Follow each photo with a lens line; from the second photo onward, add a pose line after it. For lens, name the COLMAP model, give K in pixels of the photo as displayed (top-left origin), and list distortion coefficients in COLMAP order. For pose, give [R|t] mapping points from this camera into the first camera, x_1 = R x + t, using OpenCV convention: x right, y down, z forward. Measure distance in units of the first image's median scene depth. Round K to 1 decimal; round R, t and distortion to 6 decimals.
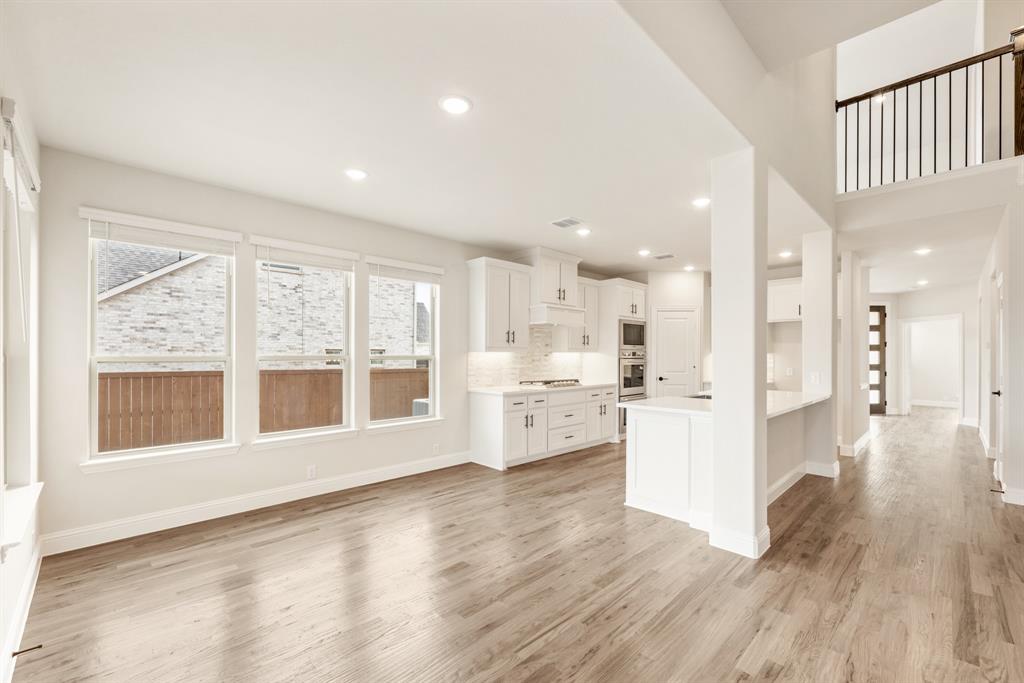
lens RADIAL K [[428.7, 0, 519.6], [0, 428.7, 354.2], [0, 0, 1]] dist [-0.000446, -0.000056]
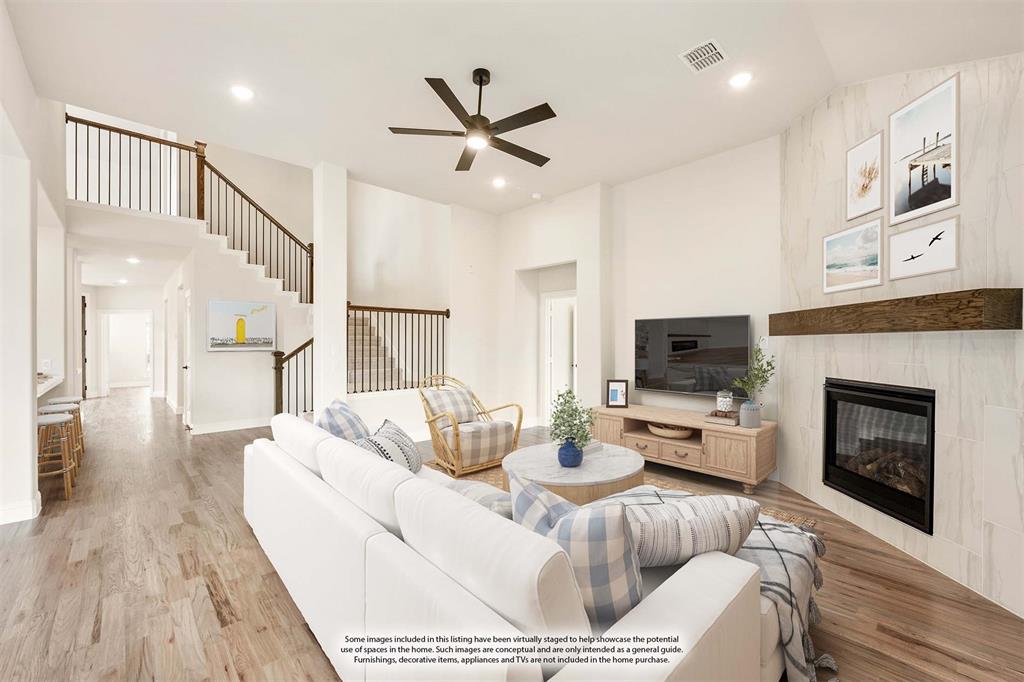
lens RADIAL K [[425.0, 0, 512.0], [0, 425.0, 341.0], [0, 0, 1]] dist [-0.000807, -0.000301]
pose [[0.038101, 0.000925, 0.999273, -0.270966], [0.001314, 0.999999, -0.000976, -0.000047], [-0.999273, 0.001350, 0.038099, -0.166644]]
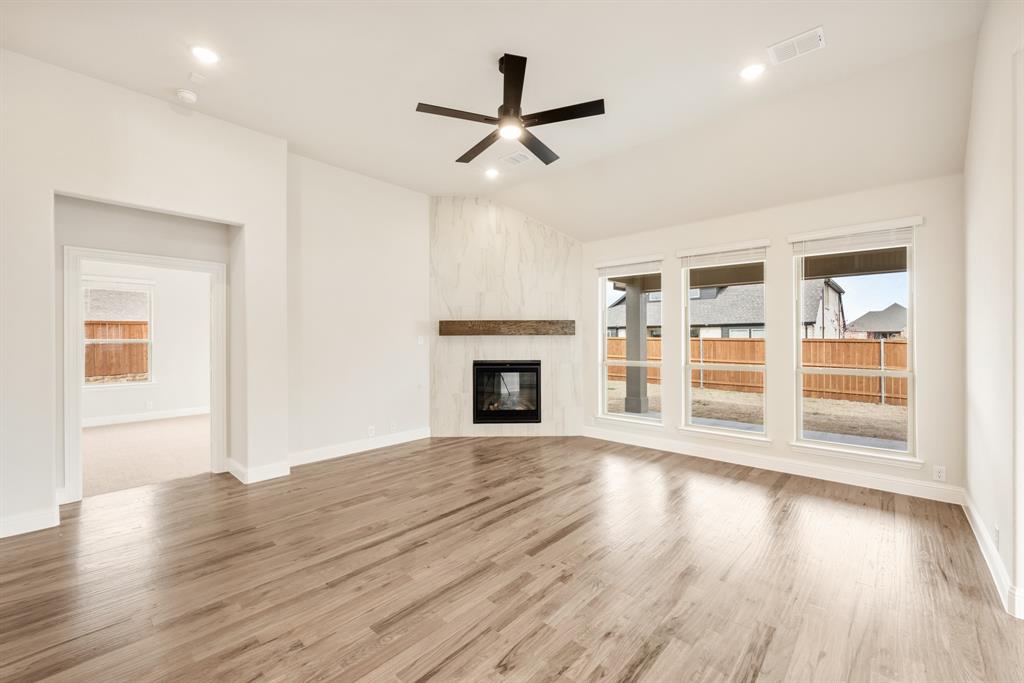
lens RADIAL K [[414.4, 0, 510.7], [0, 414.4, 340.5], [0, 0, 1]] dist [-0.000356, 0.000049]
pose [[-0.999067, 0.001721, -0.043158, 0.299921], [0.001596, 0.999994, 0.002926, 0.000168], [0.043163, 0.002854, -0.999064, 0.413123]]
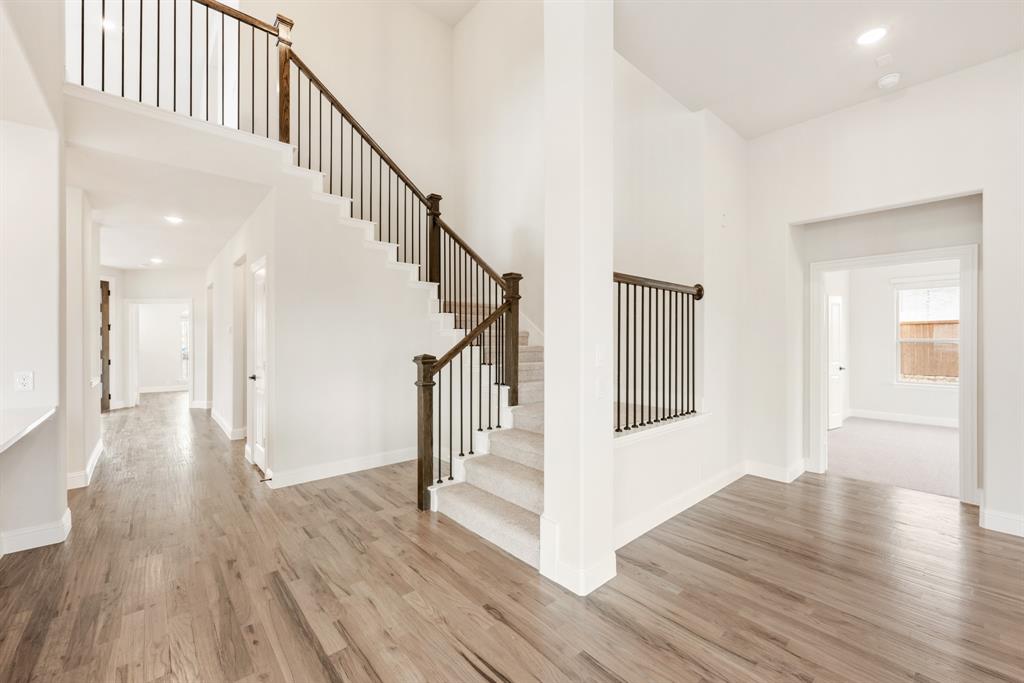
lens RADIAL K [[409.2, 0, 513.2], [0, 409.2, 339.6], [0, 0, 1]] dist [-0.000529, -0.000119]
pose [[0.054473, 0.000238, 0.998515, 0.154457], [-0.001015, 0.999999, -0.000183, 0.001241], [-0.998515, -0.001004, 0.054473, 0.271541]]
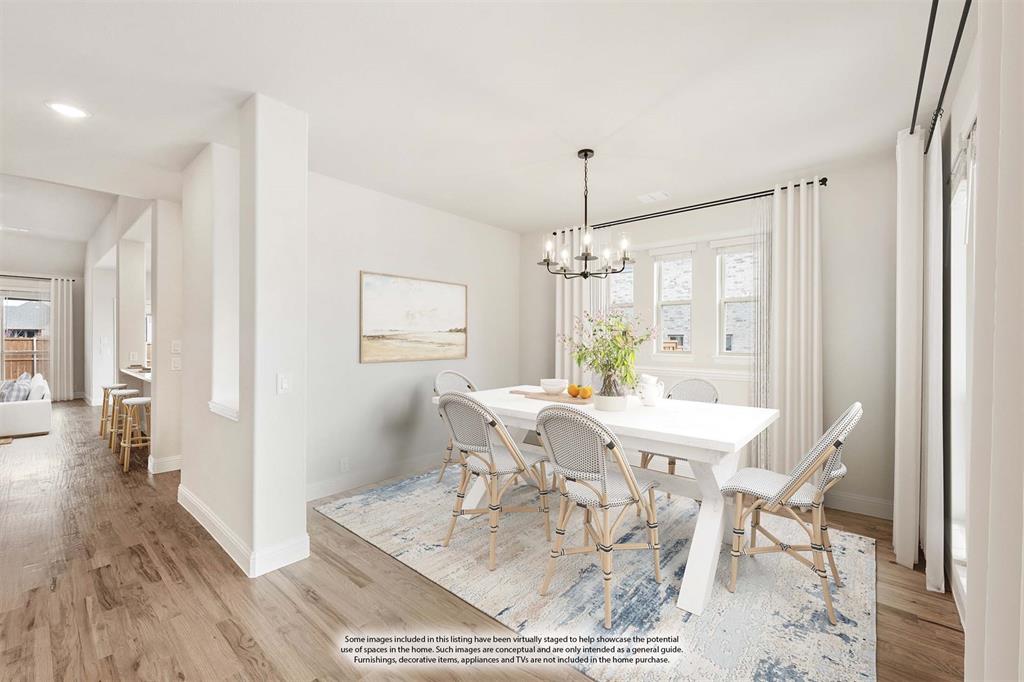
lens RADIAL K [[414.4, 0, 510.7], [0, 414.4, 340.0], [0, 0, 1]] dist [-0.000356, 0.000049]
pose [[0.078297, 0.001052, -0.996929, 1.346795], [-0.005183, 0.999986, 0.000648, 0.000979], [0.996917, 0.005116, 0.078302, 1.361089]]
